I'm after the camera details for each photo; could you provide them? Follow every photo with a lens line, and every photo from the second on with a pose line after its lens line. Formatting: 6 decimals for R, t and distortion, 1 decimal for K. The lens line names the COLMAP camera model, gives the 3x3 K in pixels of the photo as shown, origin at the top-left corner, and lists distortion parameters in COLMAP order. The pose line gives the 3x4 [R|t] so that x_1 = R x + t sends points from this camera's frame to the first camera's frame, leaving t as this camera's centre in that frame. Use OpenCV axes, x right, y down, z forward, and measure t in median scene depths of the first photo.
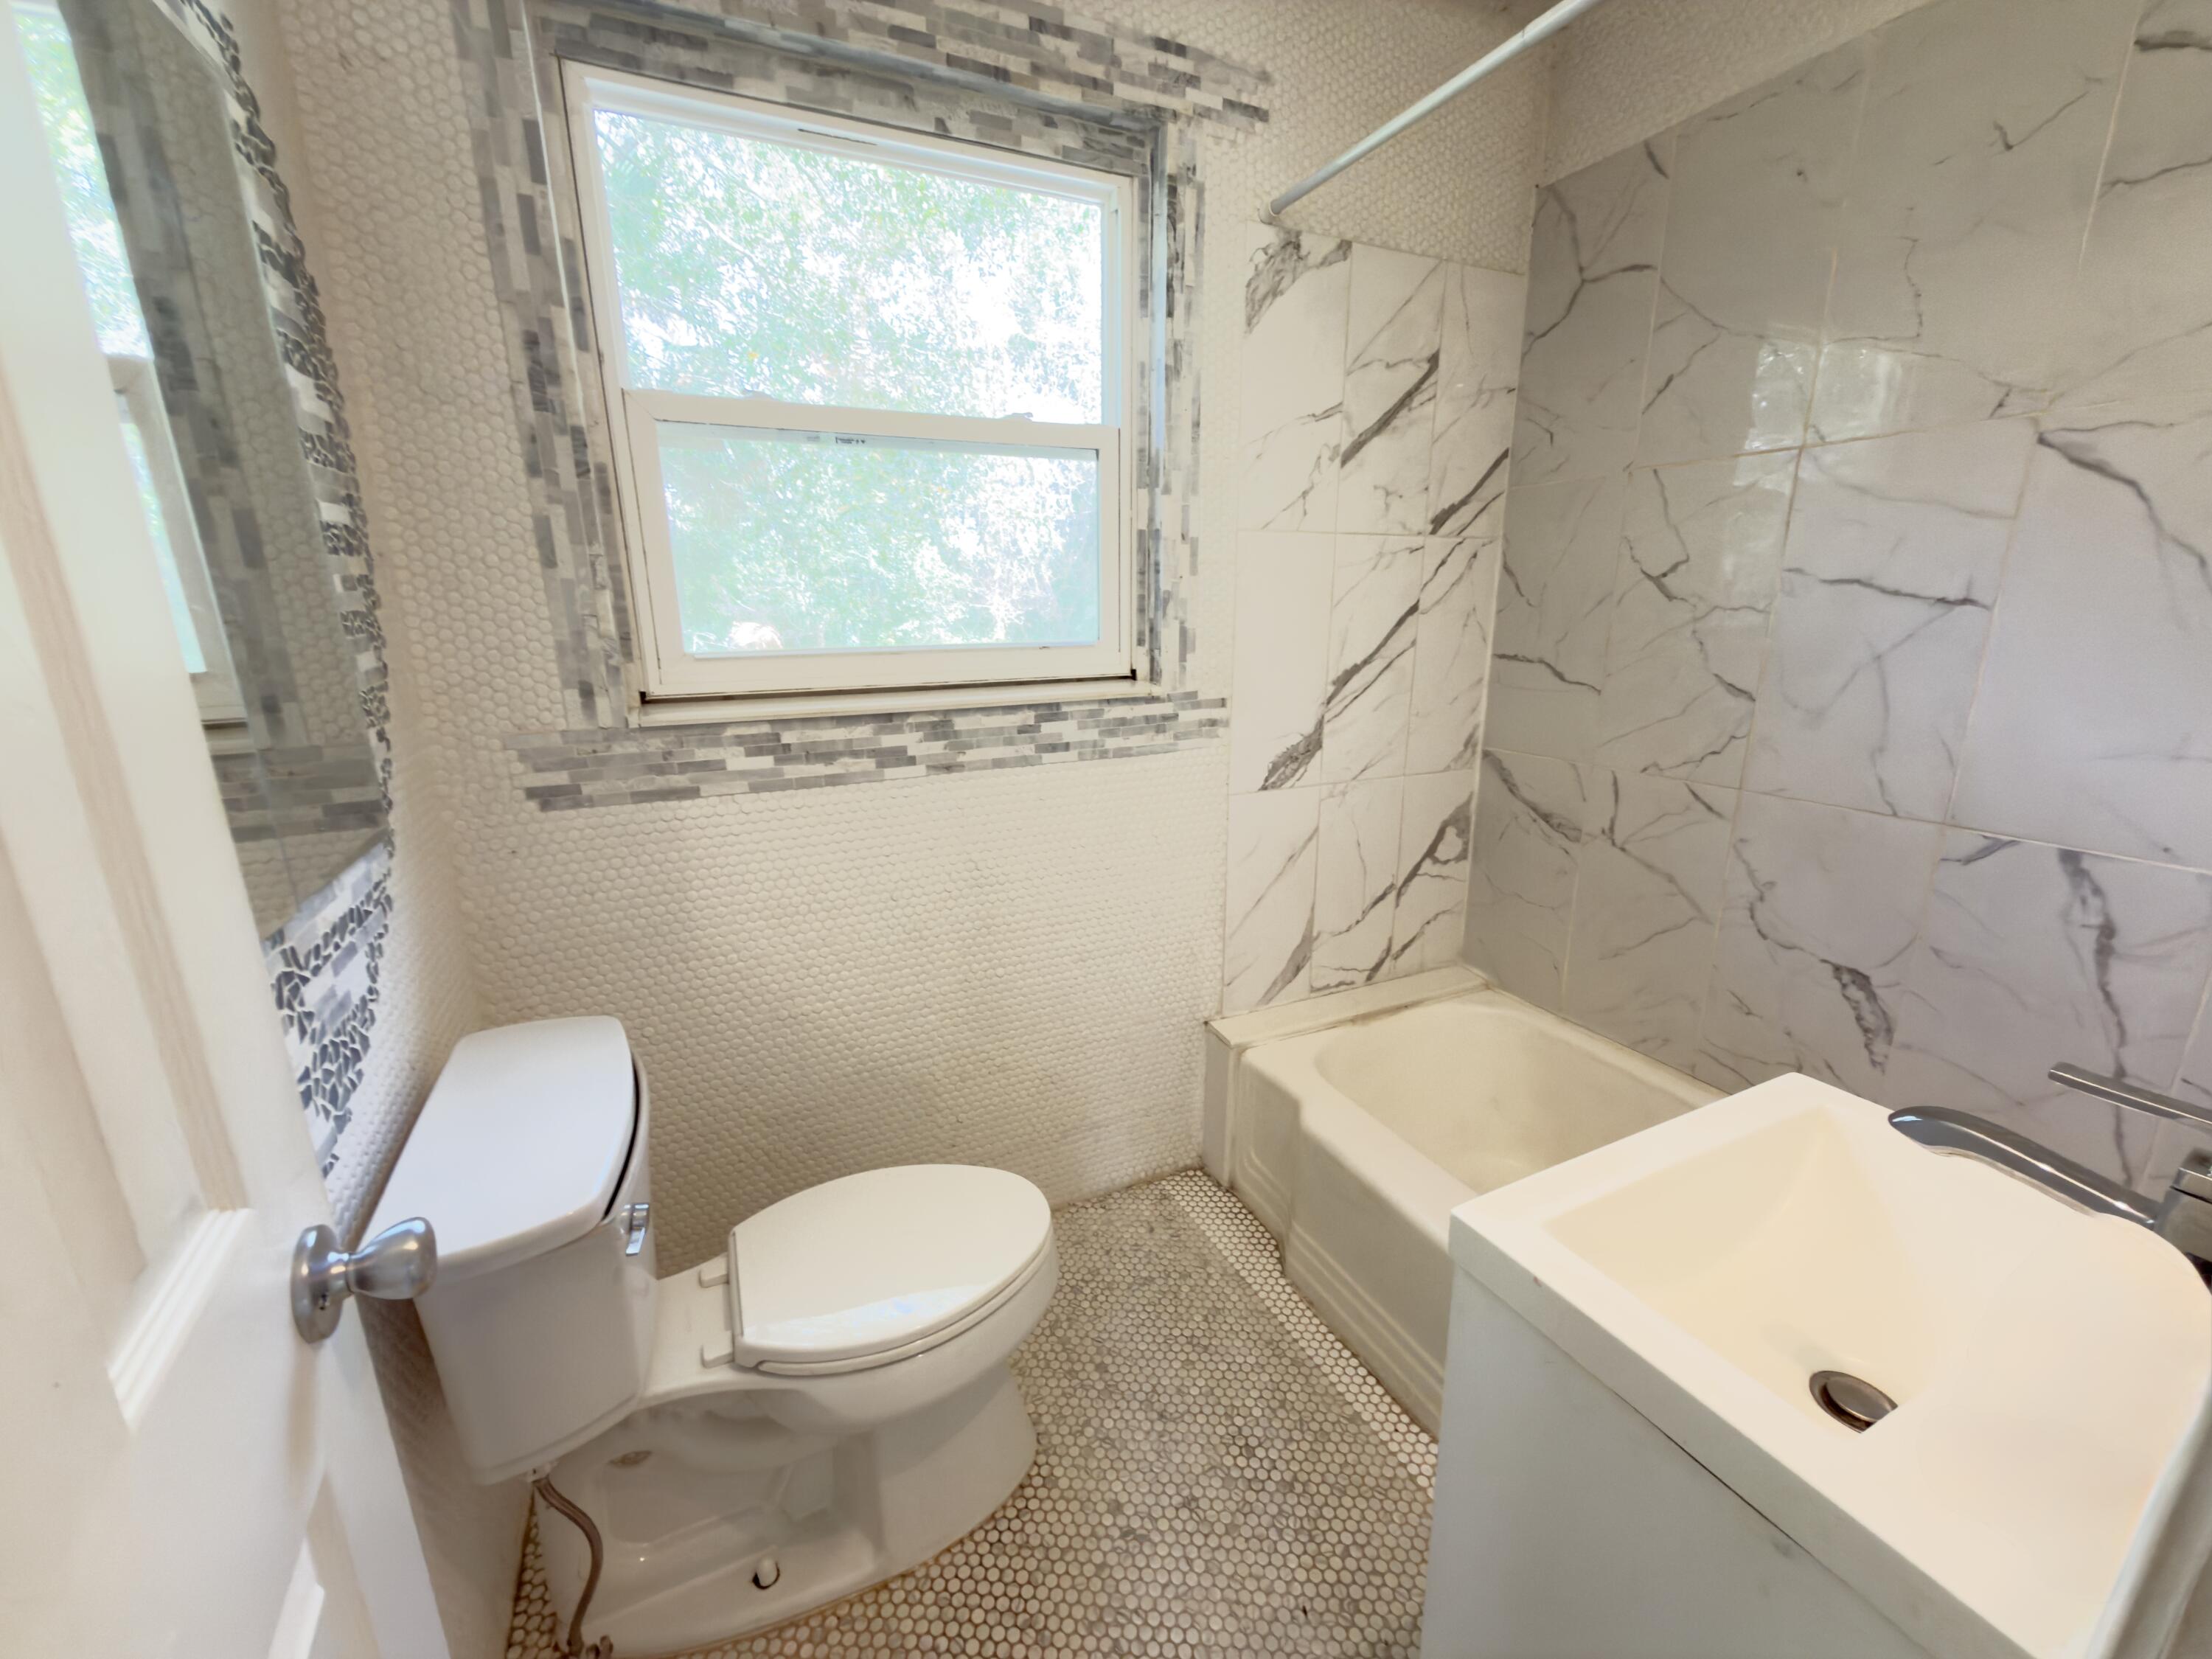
lens RADIAL K [[880.1, 0, 1108.9], [0, 880.1, 829.7], [0, 0, 1]] dist [0.000052, -0.000340]
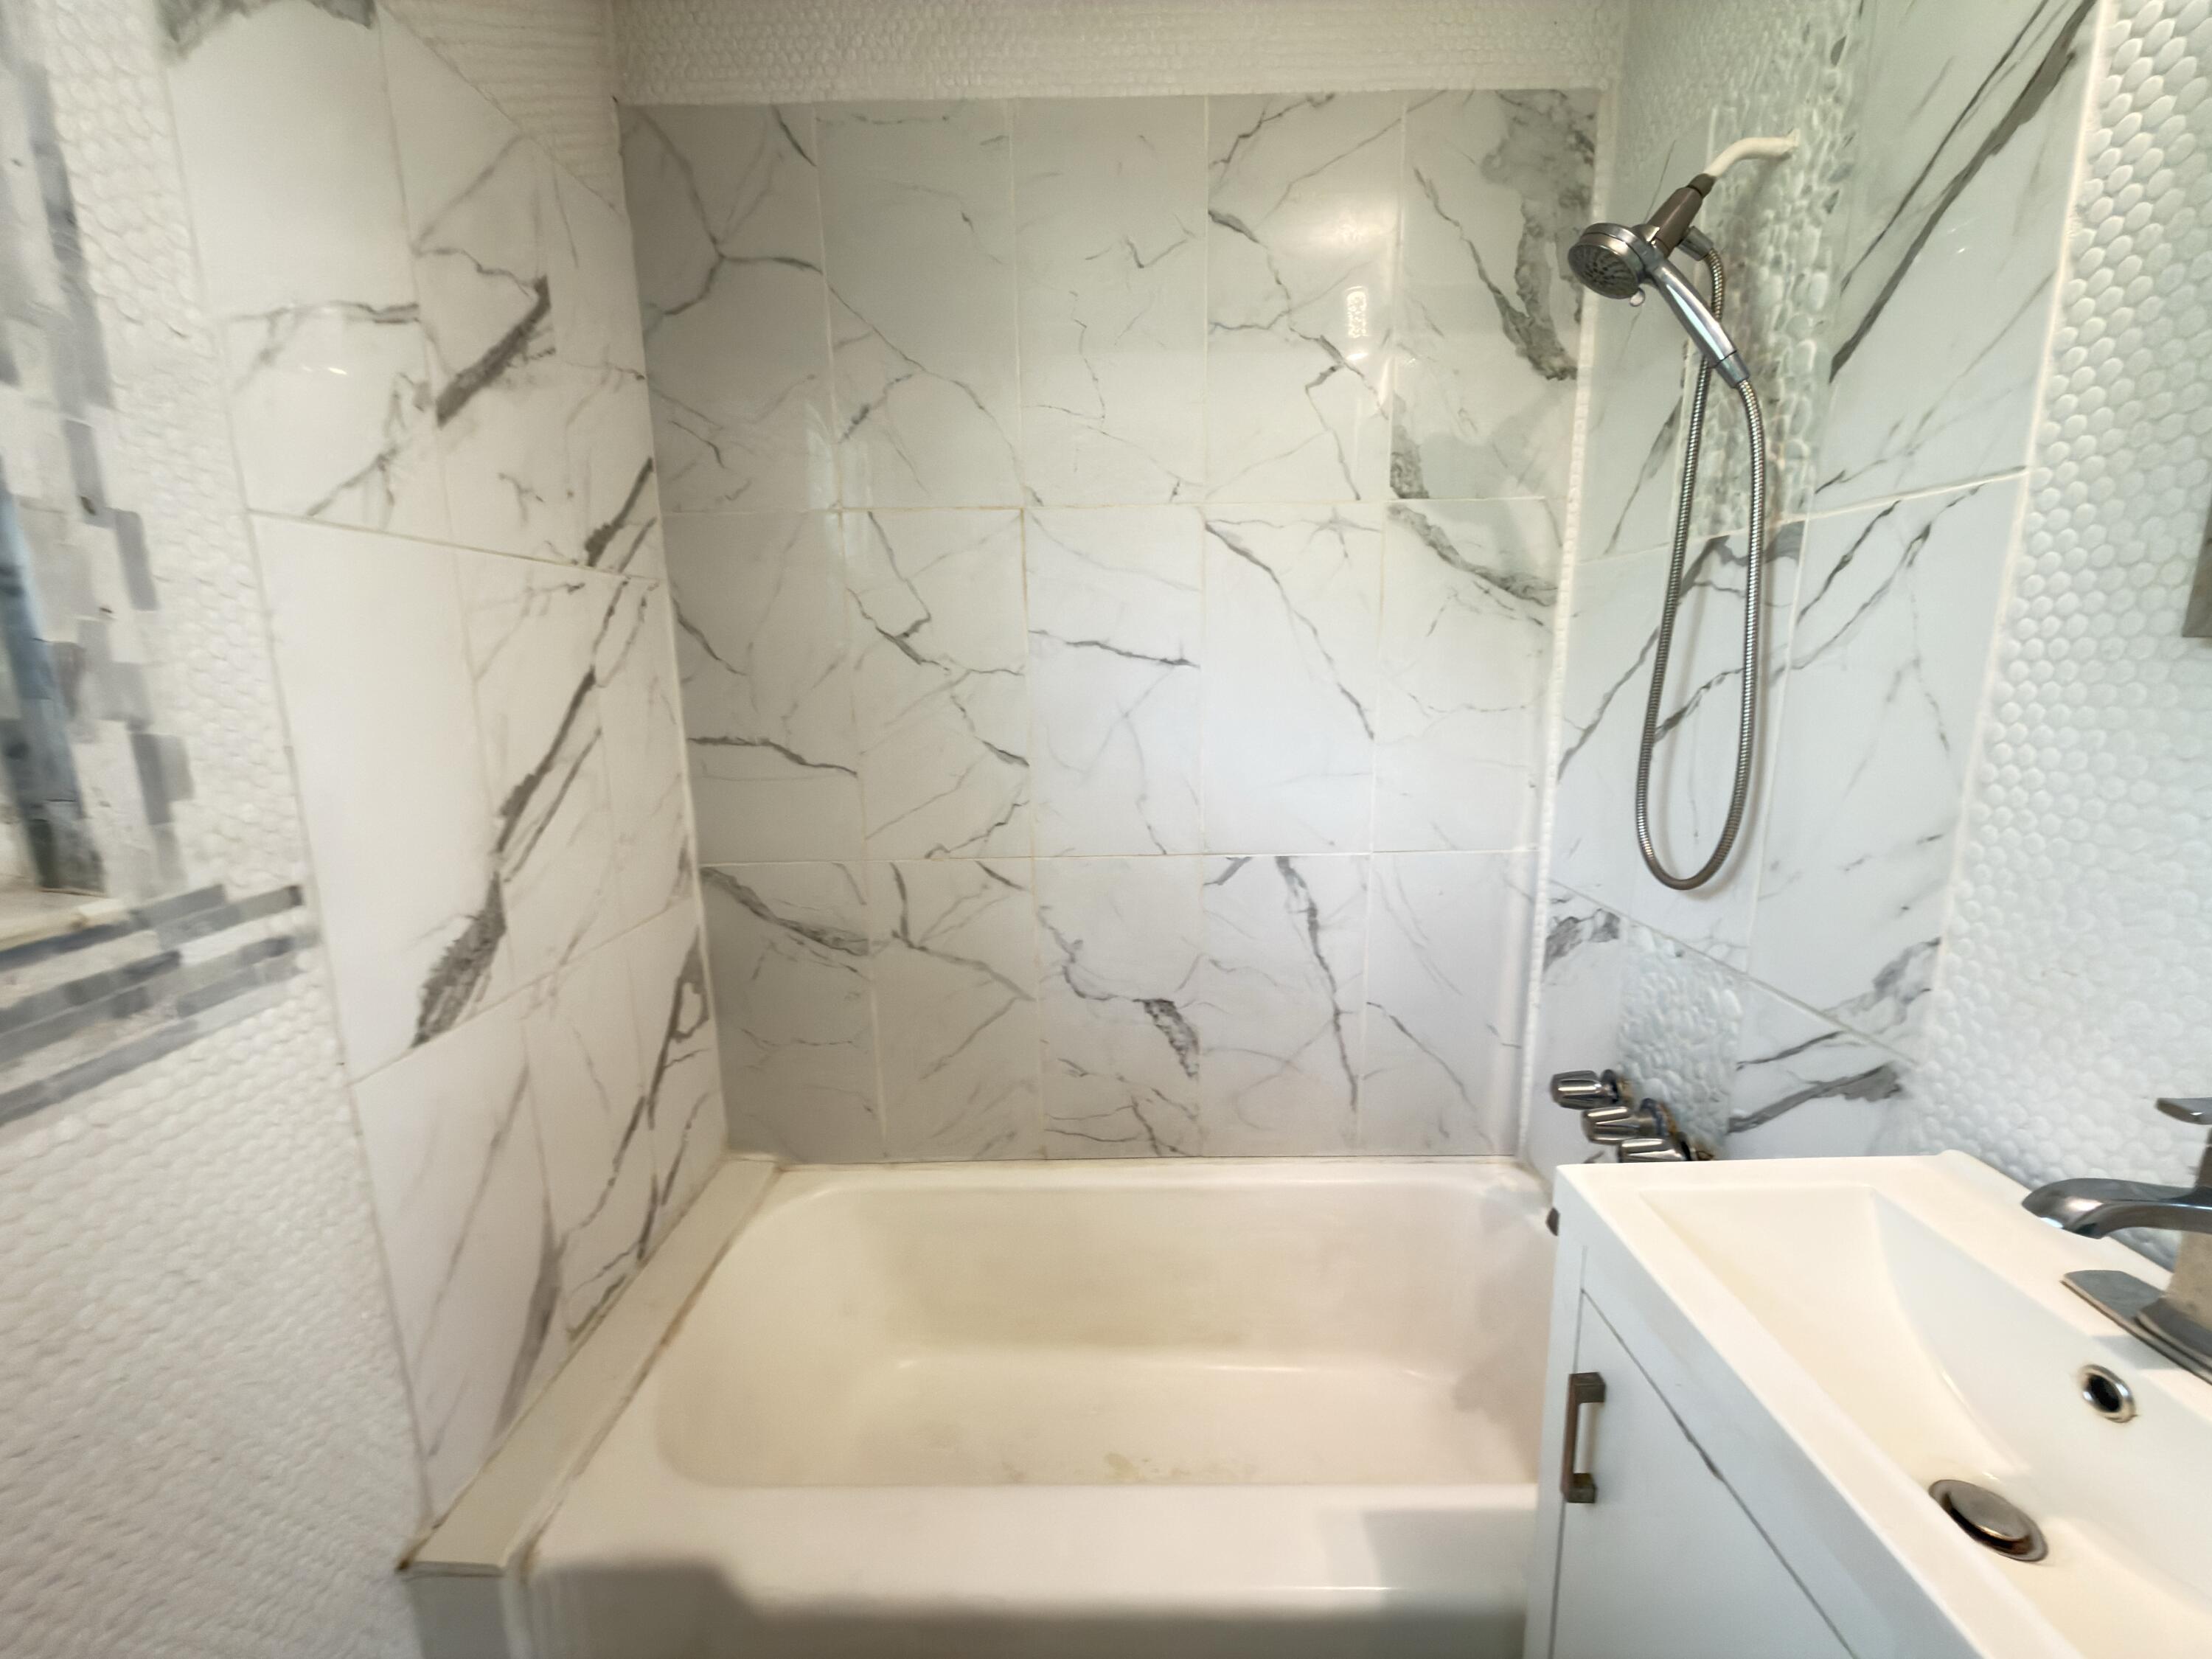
lens RADIAL K [[880.1, 0, 1108.9], [0, 880.1, 829.7], [0, 0, 1]] dist [0.000052, -0.000340]
pose [[0.432120, -0.172019, 0.885258, -0.085681], [0.237270, 0.968741, 0.072422, -0.119822], [-0.870043, 0.178750, 0.459427, 0.466066]]
